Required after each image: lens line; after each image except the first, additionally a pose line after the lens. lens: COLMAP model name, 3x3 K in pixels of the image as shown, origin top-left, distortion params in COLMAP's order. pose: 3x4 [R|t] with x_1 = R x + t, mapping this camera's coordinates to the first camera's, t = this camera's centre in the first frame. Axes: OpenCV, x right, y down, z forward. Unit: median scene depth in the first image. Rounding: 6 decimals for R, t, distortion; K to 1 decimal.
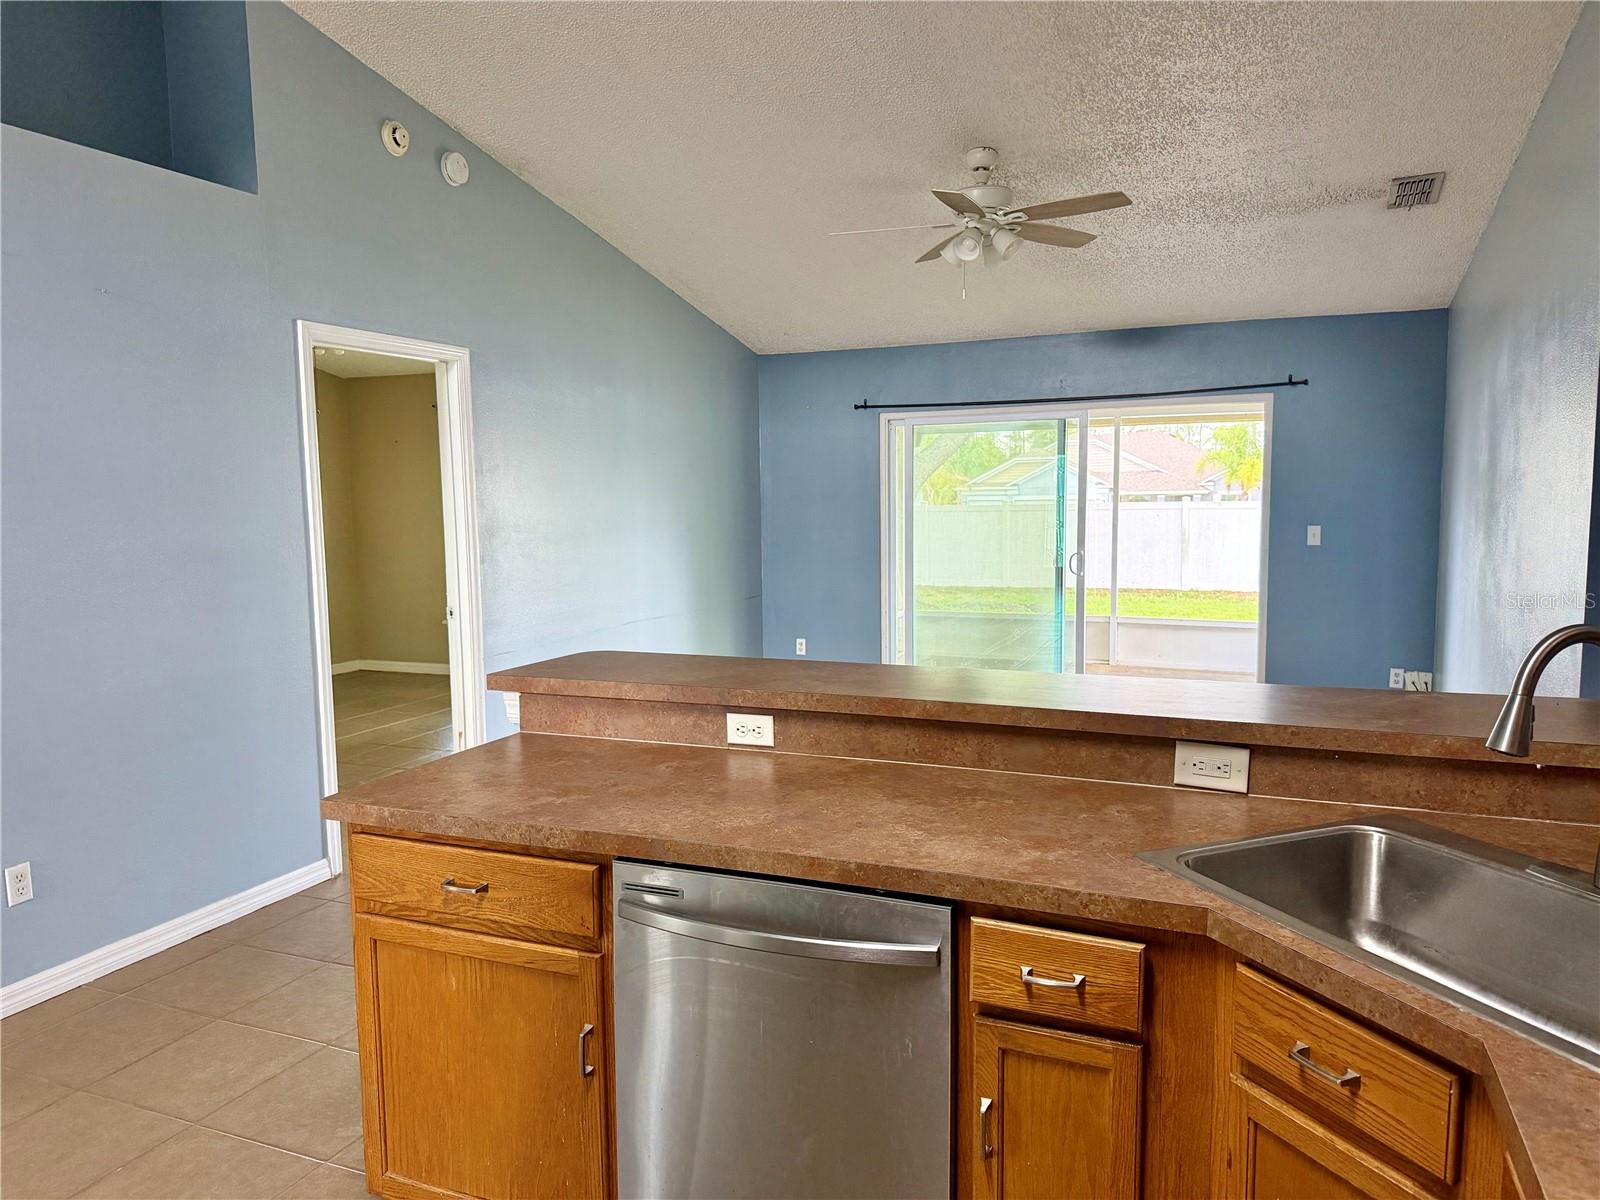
lens RADIAL K [[1114.2, 0, 803.5], [0, 1114.2, 607.9], [0, 0, 1]] dist [0.154707, -0.243755]
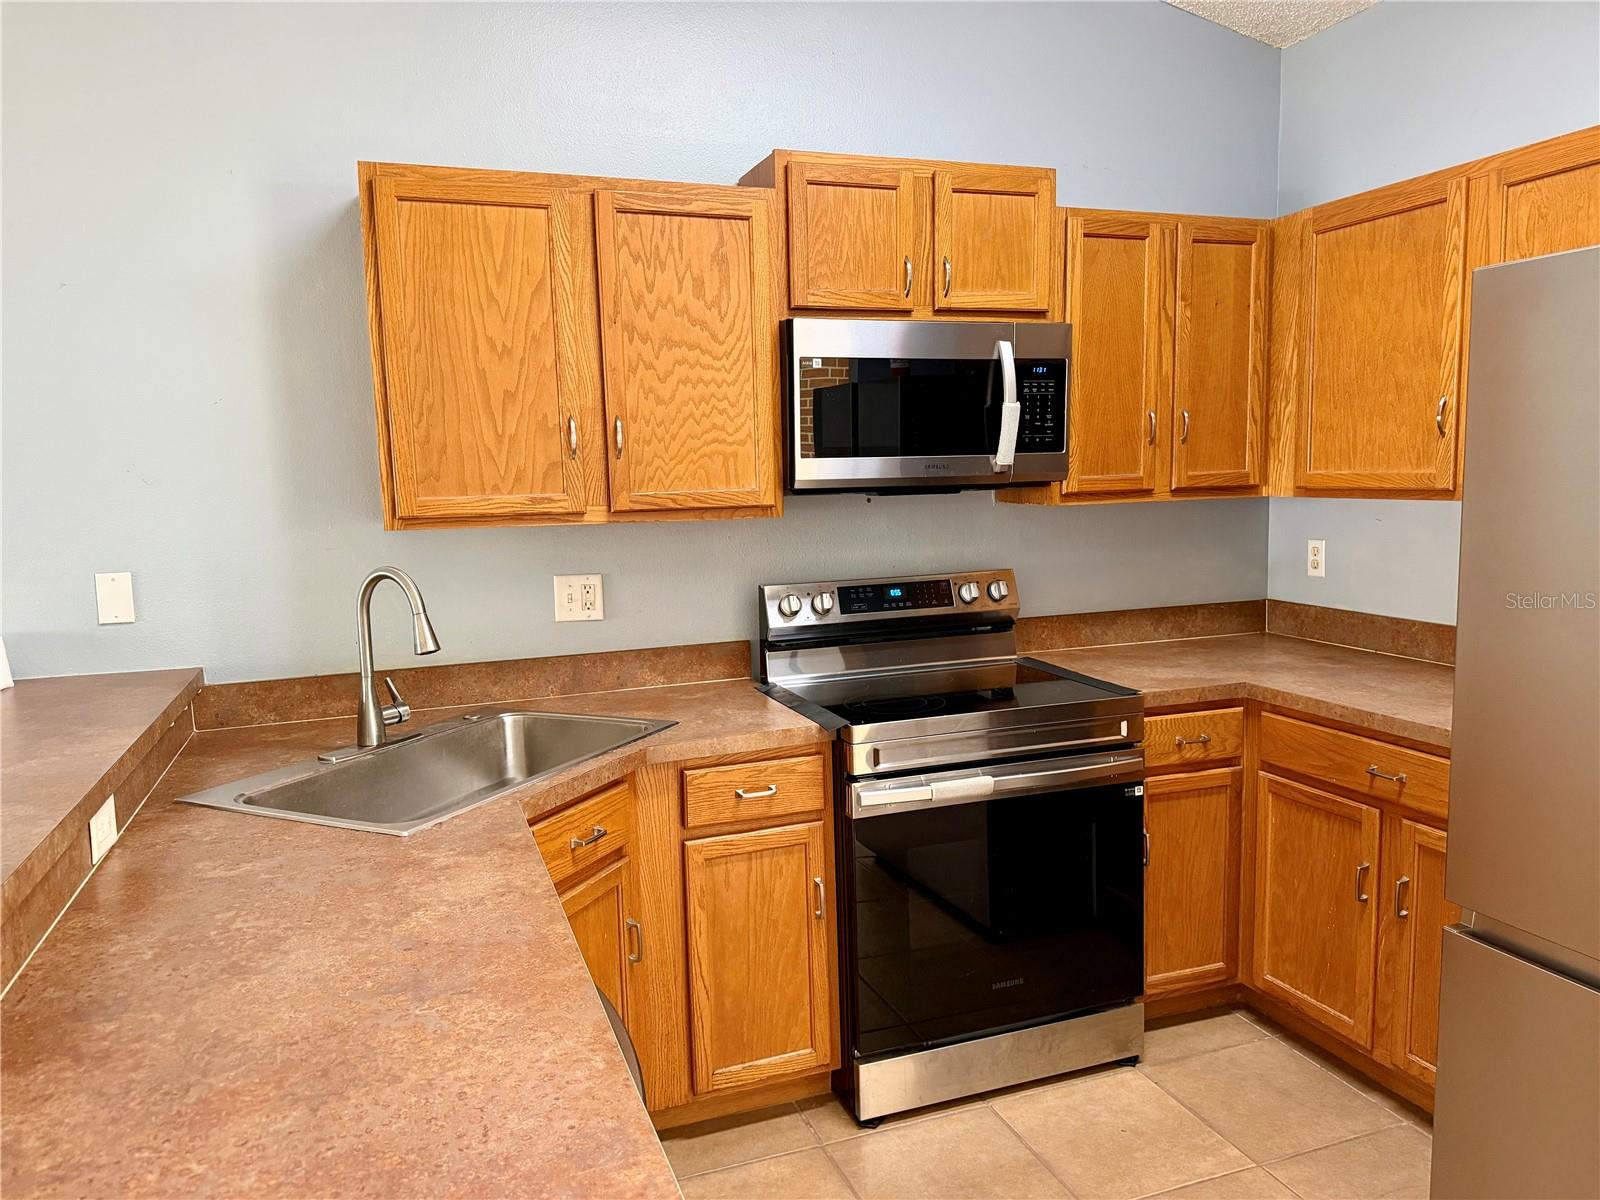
lens RADIAL K [[1114.2, 0, 803.5], [0, 1114.2, 607.9], [0, 0, 1]] dist [0.154707, -0.243755]
pose [[-0.678654, -0.061656, 0.731866, -0.520502], [0.113154, 0.975796, 0.187134, -0.098409], [-0.725689, 0.209813, -0.655251, 1.050184]]
